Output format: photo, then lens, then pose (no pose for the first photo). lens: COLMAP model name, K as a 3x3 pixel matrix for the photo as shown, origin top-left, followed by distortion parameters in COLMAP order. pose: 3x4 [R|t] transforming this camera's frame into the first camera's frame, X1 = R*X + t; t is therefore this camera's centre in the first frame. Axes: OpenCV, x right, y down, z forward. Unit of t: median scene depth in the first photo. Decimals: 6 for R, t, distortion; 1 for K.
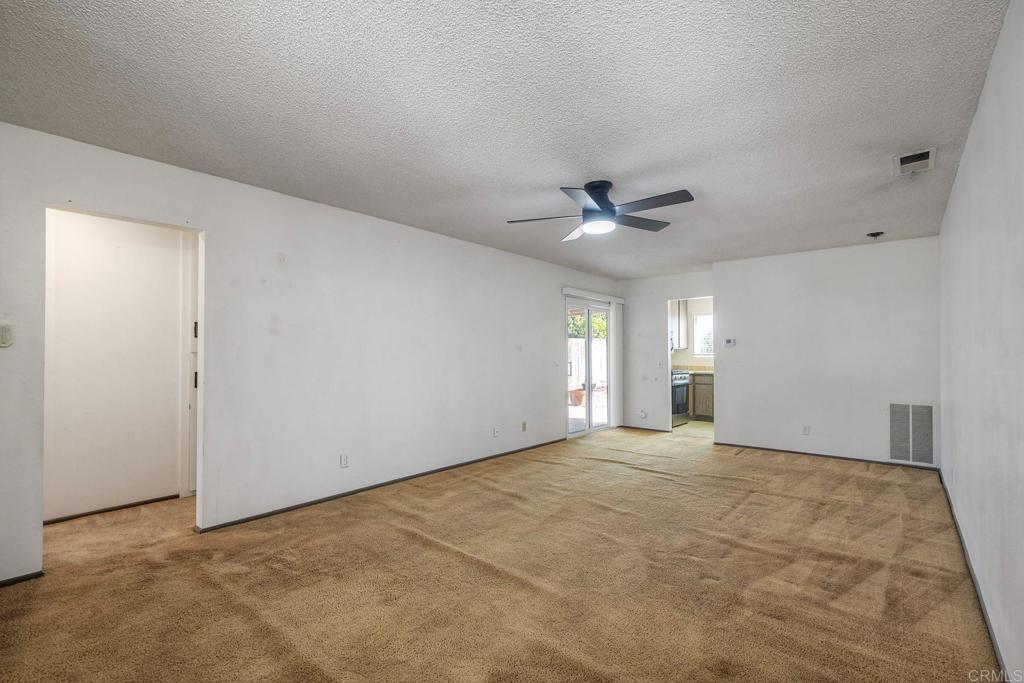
lens RADIAL K [[453.9, 0, 509.6], [0, 453.9, 343.7], [0, 0, 1]] dist [0.003995, 0.000431]
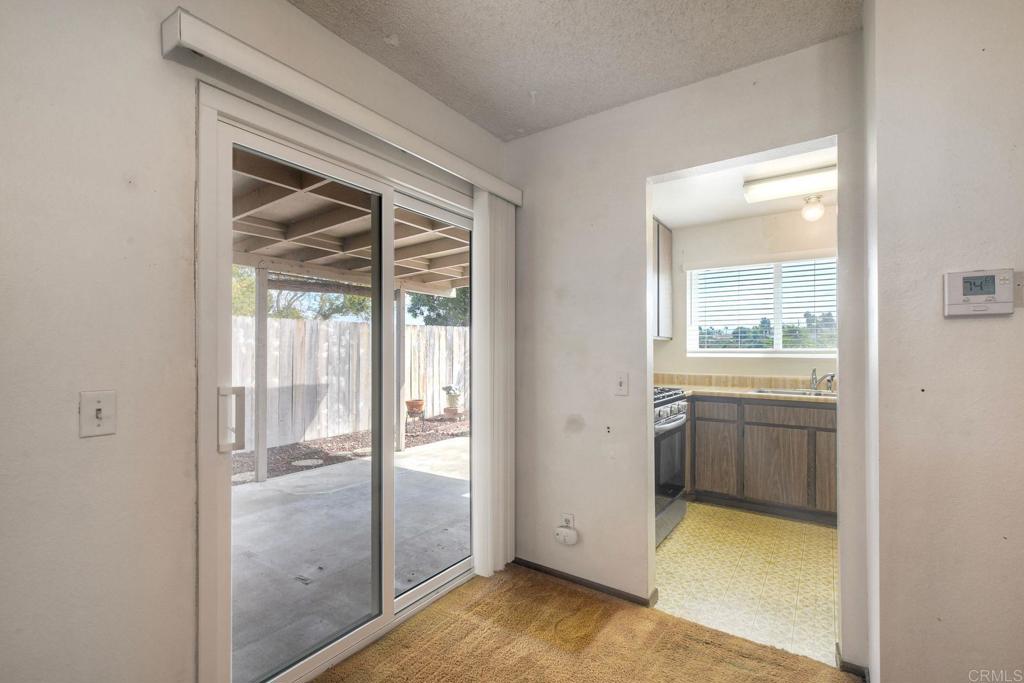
lens RADIAL K [[453.9, 0, 509.6], [0, 453.9, 343.7], [0, 0, 1]] dist [0.003995, 0.000431]
pose [[0.995093, 0.003789, 0.098869, 0.347356], [-0.004911, 0.999926, 0.011101, 0.022454], [-0.098820, -0.011532, 0.995039, 1.082652]]
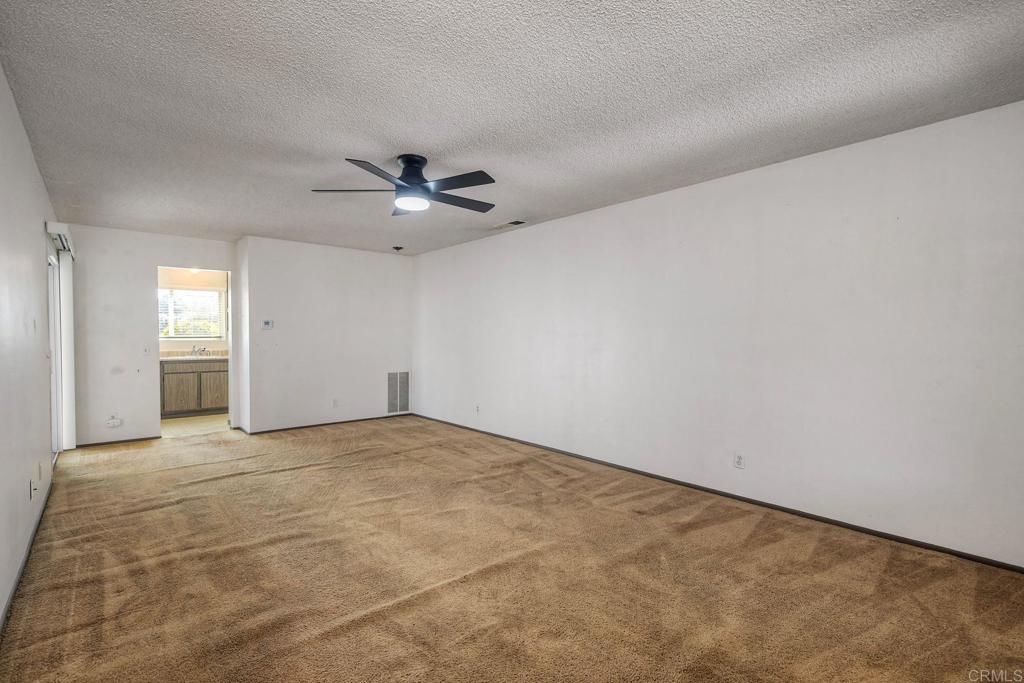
lens RADIAL K [[473.9, 0, 499.6], [0, 473.9, 344.0], [0, 0, 1]] dist [0.003591, 0.000371]
pose [[0.156166, -0.012438, 0.987652, -0.546476], [-0.023482, 0.999591, 0.016301, 0.014082], [-0.987452, -0.025738, 0.155810, 0.477149]]
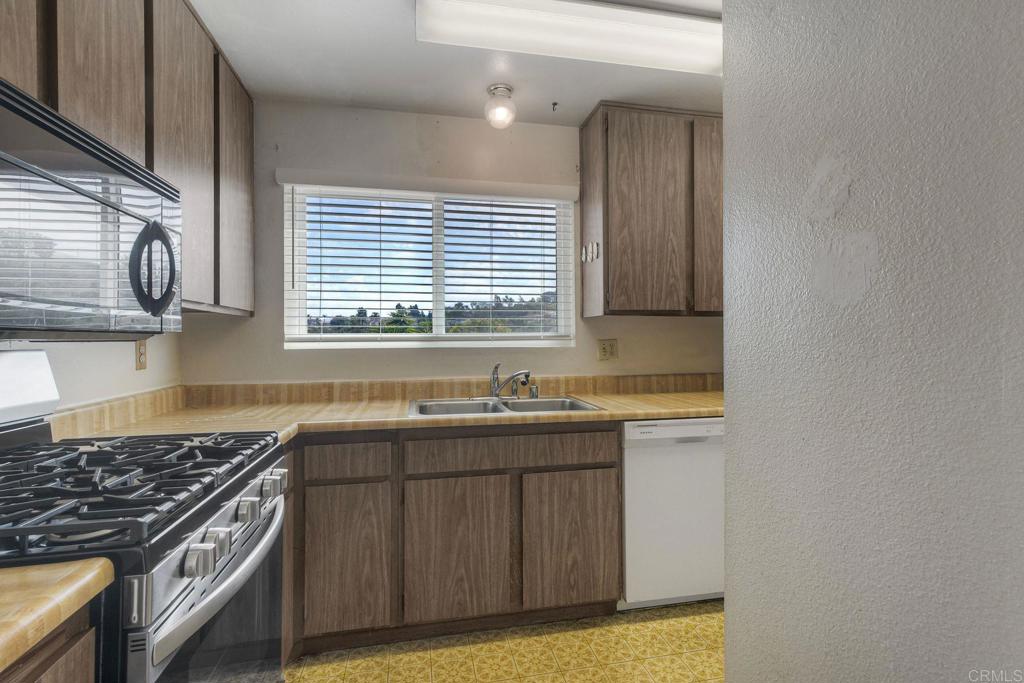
lens RADIAL K [[463.5, 0, 544.9], [0, 463.5, 334.5], [0, 0, 1]] dist [0.002148, 0.000100]
pose [[0.551657, 0.003964, 0.834062, 0.548985], [-0.016559, 0.999844, 0.006201, 0.034499], [-0.833907, -0.017232, 0.551637, 1.483122]]
